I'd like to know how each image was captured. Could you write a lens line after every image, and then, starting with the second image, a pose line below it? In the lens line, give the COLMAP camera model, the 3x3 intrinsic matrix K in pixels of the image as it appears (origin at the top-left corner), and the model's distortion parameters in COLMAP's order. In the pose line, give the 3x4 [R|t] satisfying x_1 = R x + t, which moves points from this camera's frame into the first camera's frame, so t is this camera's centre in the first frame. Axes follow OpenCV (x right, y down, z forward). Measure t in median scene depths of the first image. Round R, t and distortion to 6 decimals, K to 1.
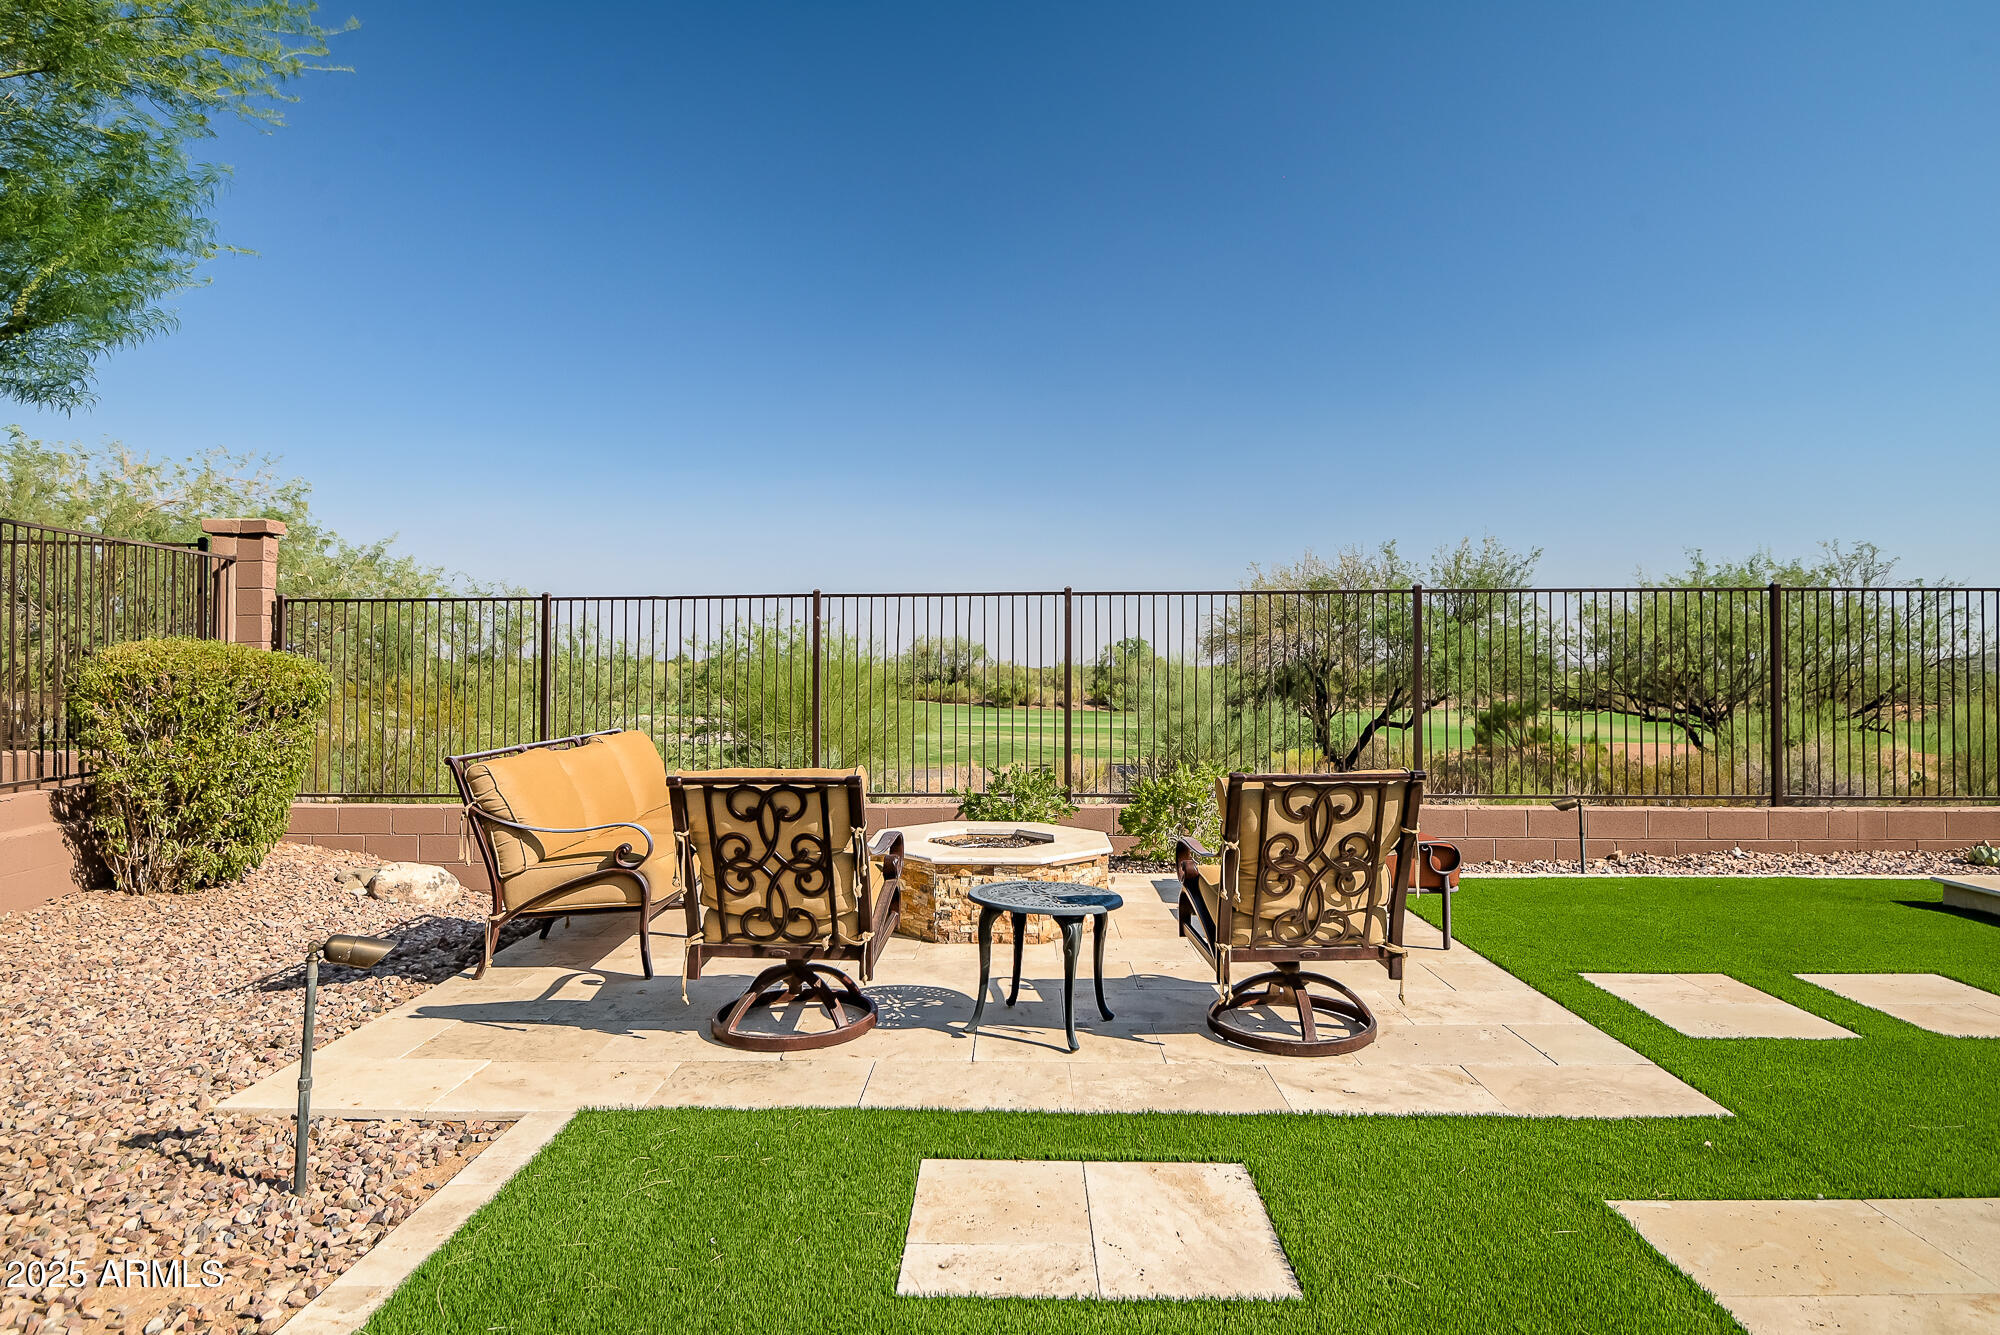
lens RADIAL K [[1110.1, 0, 1006.2], [0, 1110.1, 663.4], [0, 0, 1]] dist [0.015509, -0.000299]
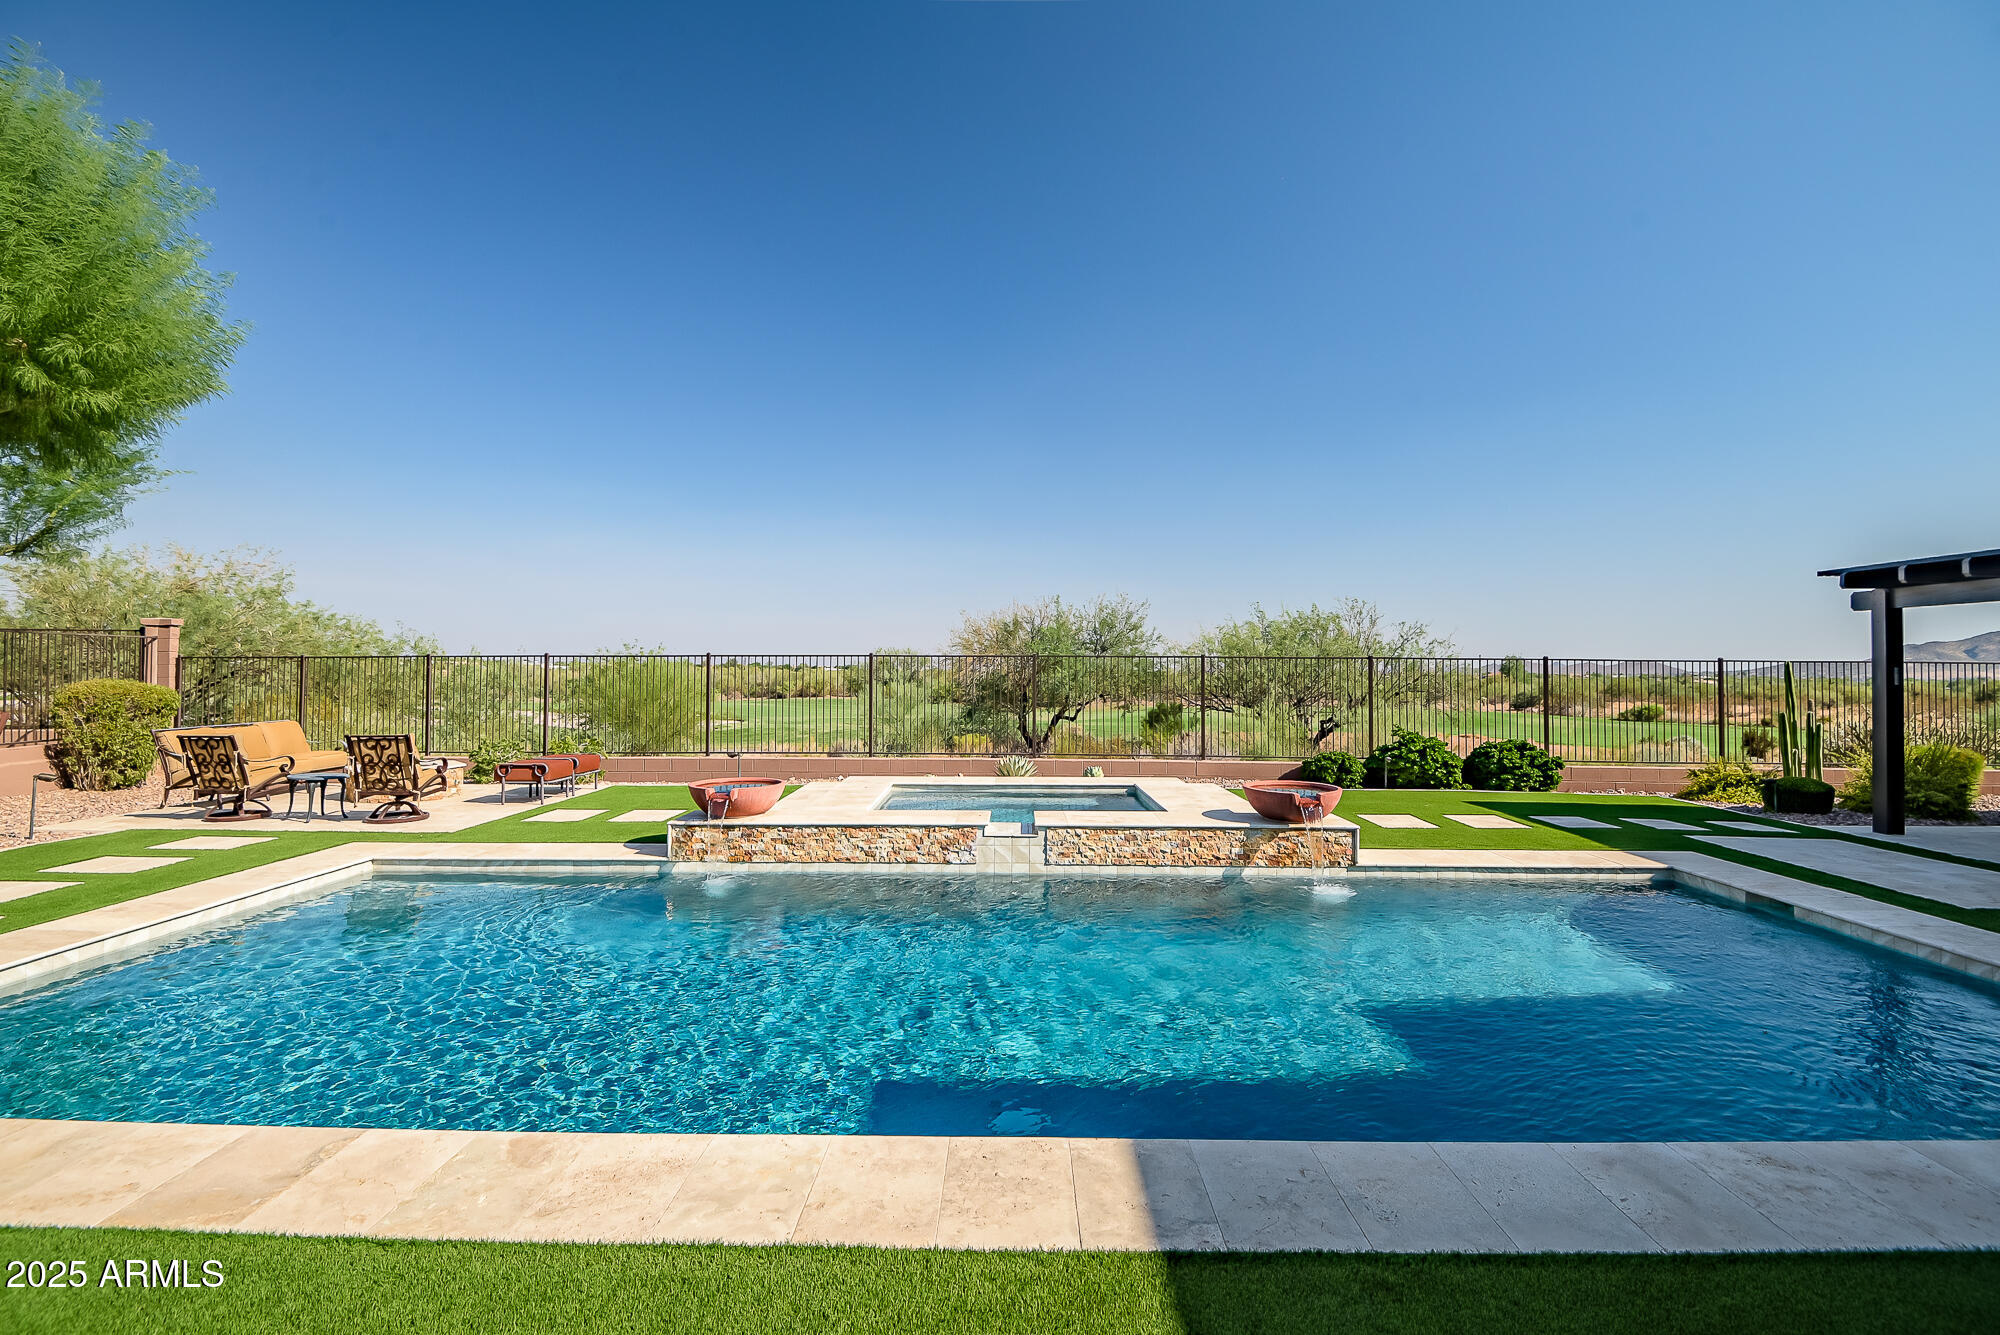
lens RADIAL K [[904.0, 0, 1013.3], [0, 904.0, 671.6], [0, 0, 1]] dist [0.014990, -0.007022]
pose [[0.999982, 0.003909, 0.004504, 1.154835], [-0.003933, 0.999978, 0.005278, -0.058741], [-0.004484, -0.005296, 0.999976, -0.904521]]
